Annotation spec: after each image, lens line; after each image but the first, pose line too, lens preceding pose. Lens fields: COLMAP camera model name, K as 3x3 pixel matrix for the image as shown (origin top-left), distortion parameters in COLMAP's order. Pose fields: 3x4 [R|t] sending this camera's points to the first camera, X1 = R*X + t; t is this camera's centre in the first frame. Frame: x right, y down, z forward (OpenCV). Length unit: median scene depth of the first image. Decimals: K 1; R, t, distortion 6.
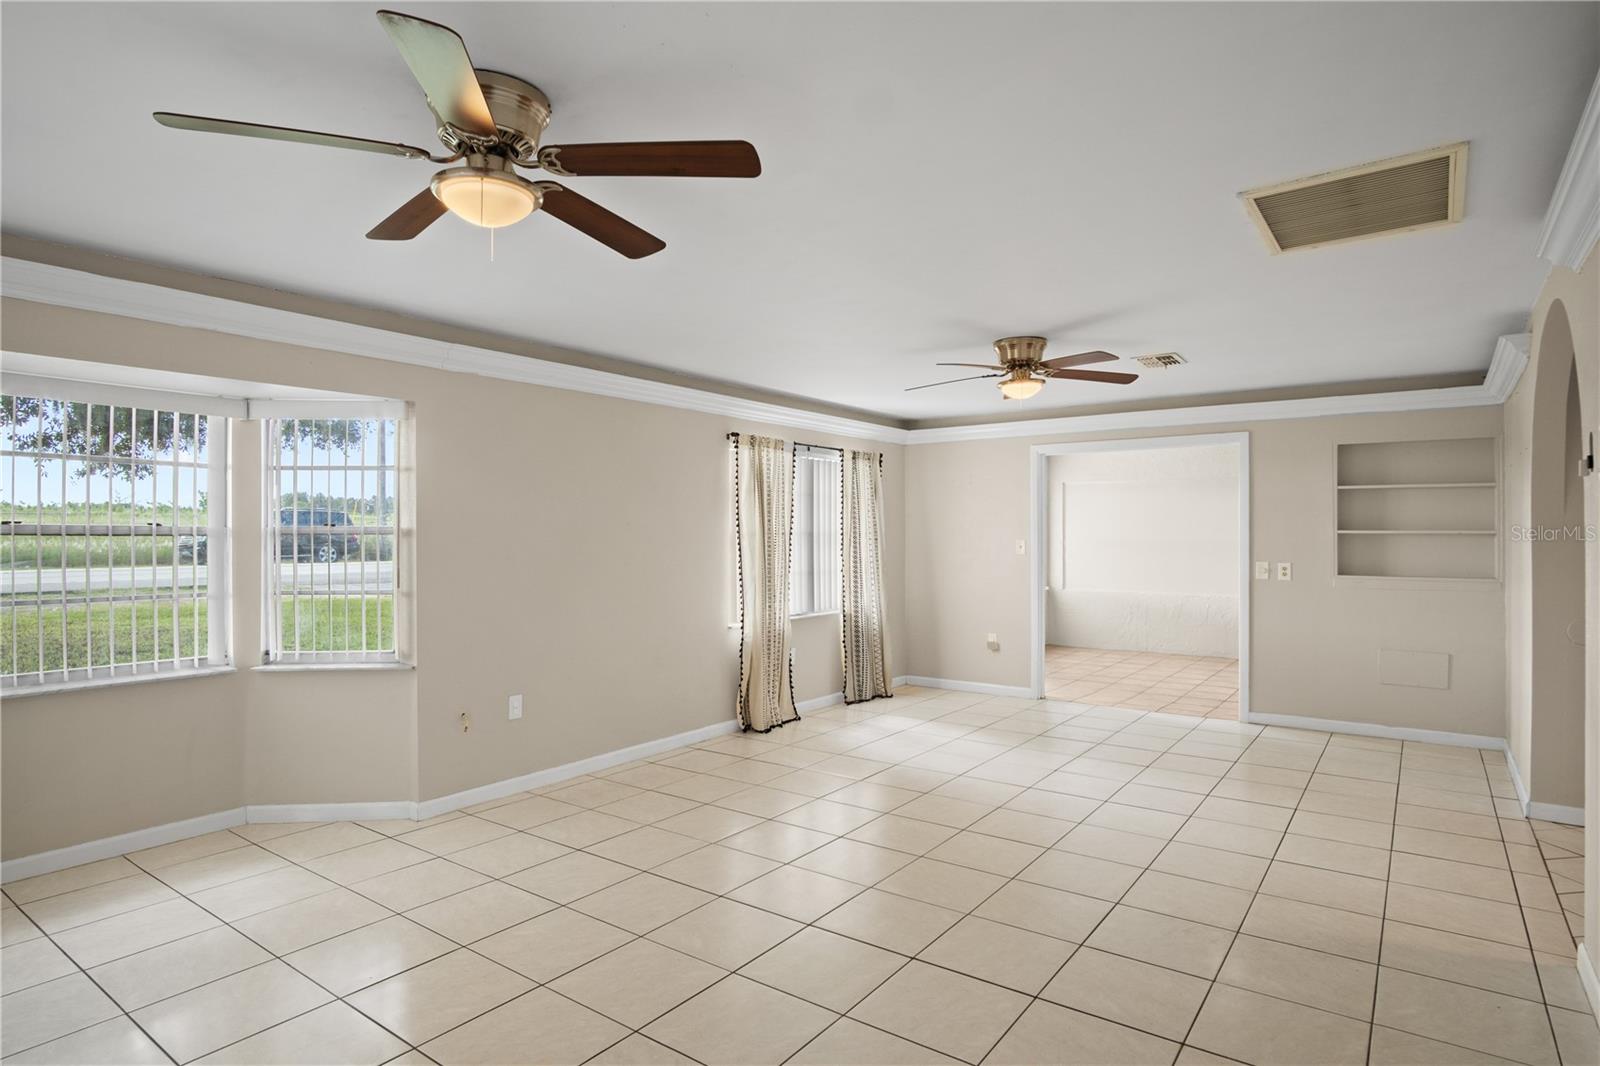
lens RADIAL K [[861.0, 0, 800.2], [0, 861.0, 539.1], [0, 0, 1]] dist [-0.020467, 0.010744]
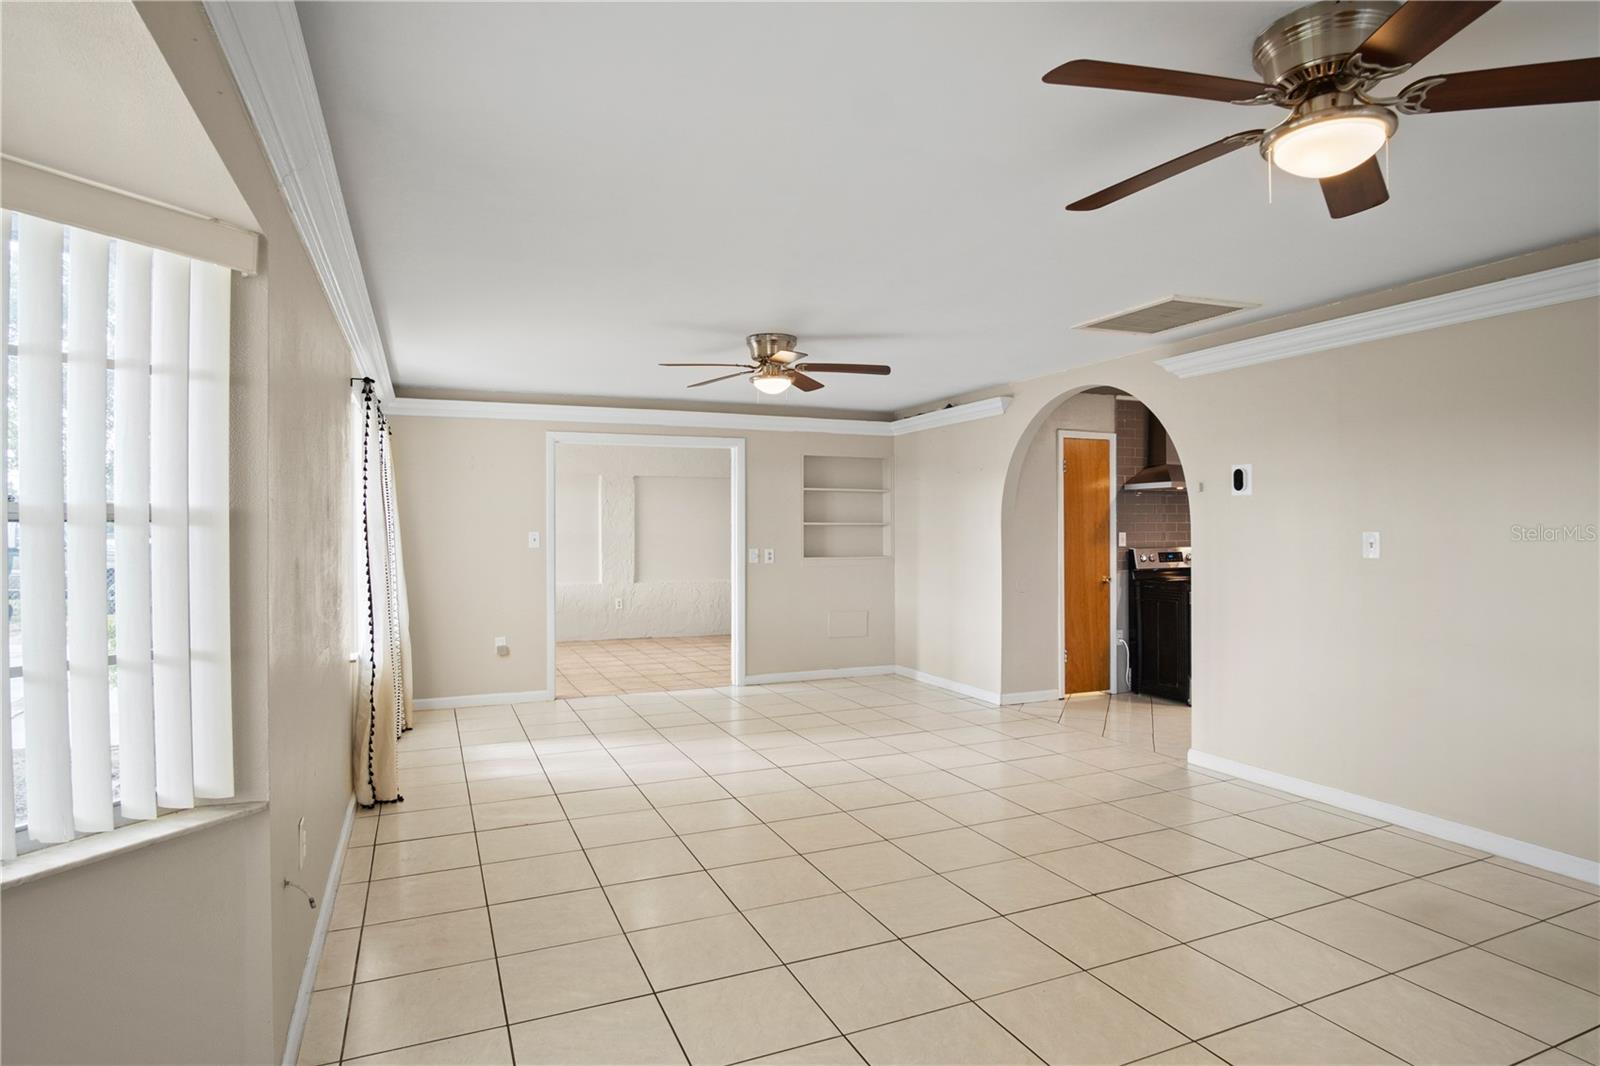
lens RADIAL K [[861.0, 0, 797.3], [0, 861.0, 540.8], [0, 0, 1]] dist [-0.020467, 0.010744]
pose [[0.520060, -0.016075, 0.853978, -0.477436], [0.007219, 0.999870, 0.014424, -0.001316], [-0.854099, -0.001336, 0.520108, 0.341368]]
